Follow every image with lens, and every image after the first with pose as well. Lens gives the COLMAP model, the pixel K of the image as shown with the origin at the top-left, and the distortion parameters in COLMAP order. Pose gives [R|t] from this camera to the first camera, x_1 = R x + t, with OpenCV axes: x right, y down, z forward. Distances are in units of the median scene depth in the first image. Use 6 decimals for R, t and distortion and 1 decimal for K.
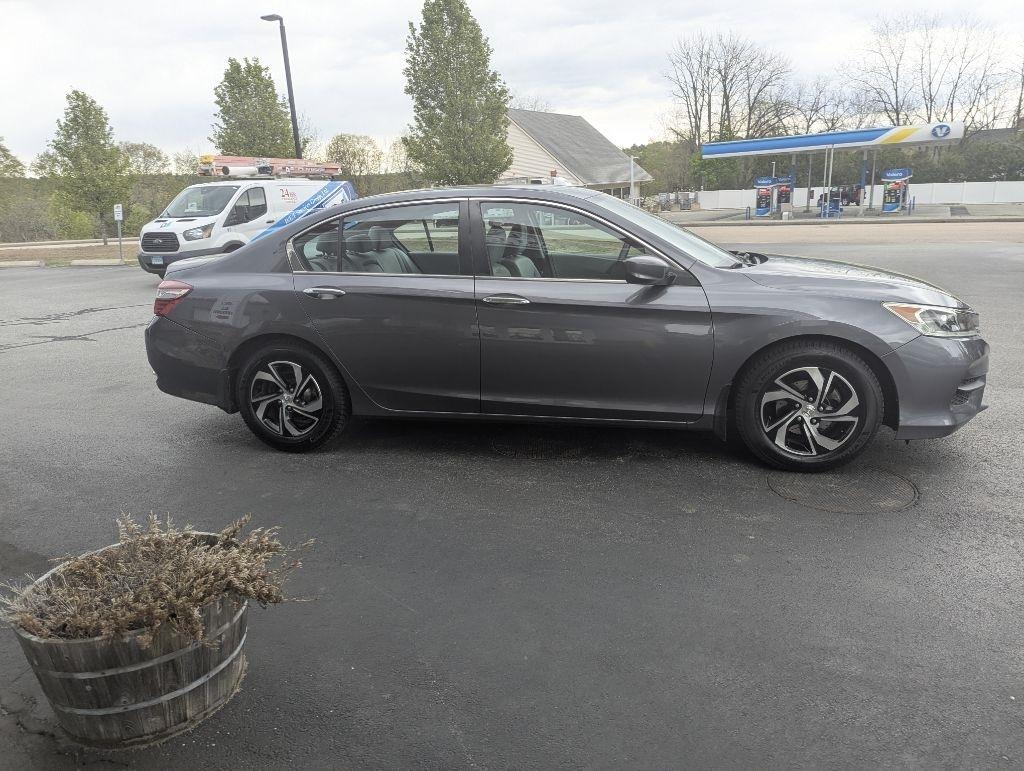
lens RADIAL K [[731.4, 0, 516.9], [0, 731.4, 390.9], [0, 0, 1]] dist [0.065135, -0.060258]
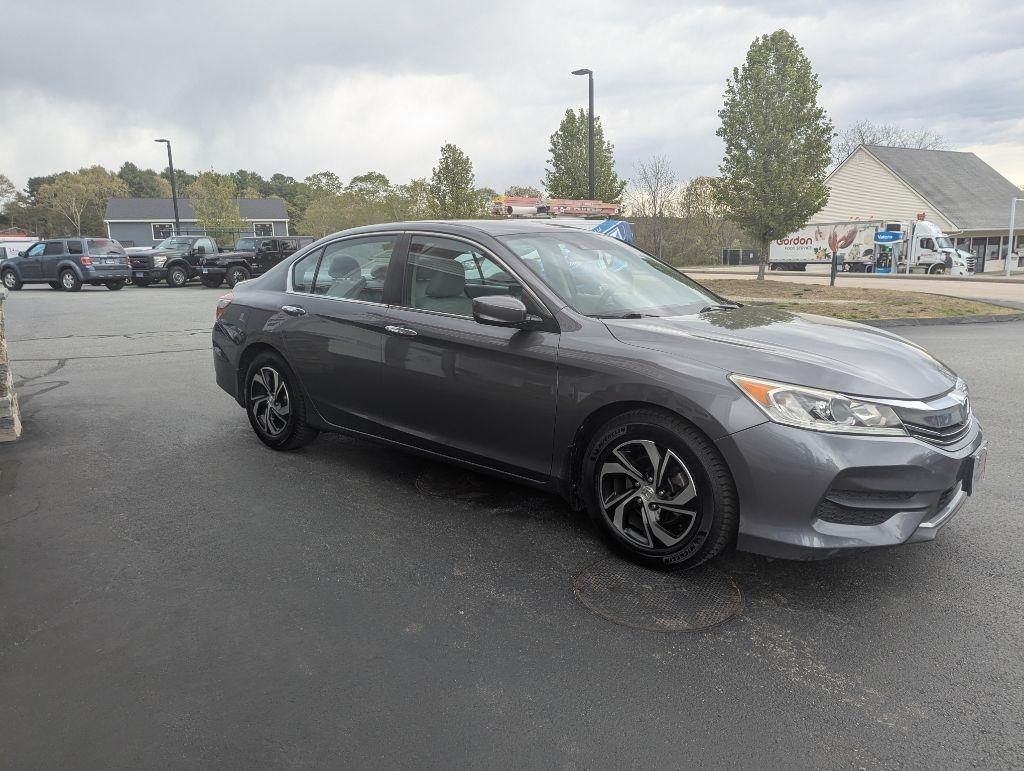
lens RADIAL K [[727.9, 0, 512.0], [0, 727.9, 385.5], [0, 0, 1]] dist [0.063874, -0.053800]
pose [[0.881382, 0.124657, -0.455661, 0.135340], [-0.150905, 0.988314, -0.021518, -0.011372], [0.447654, 0.087727, 0.889893, 0.039229]]
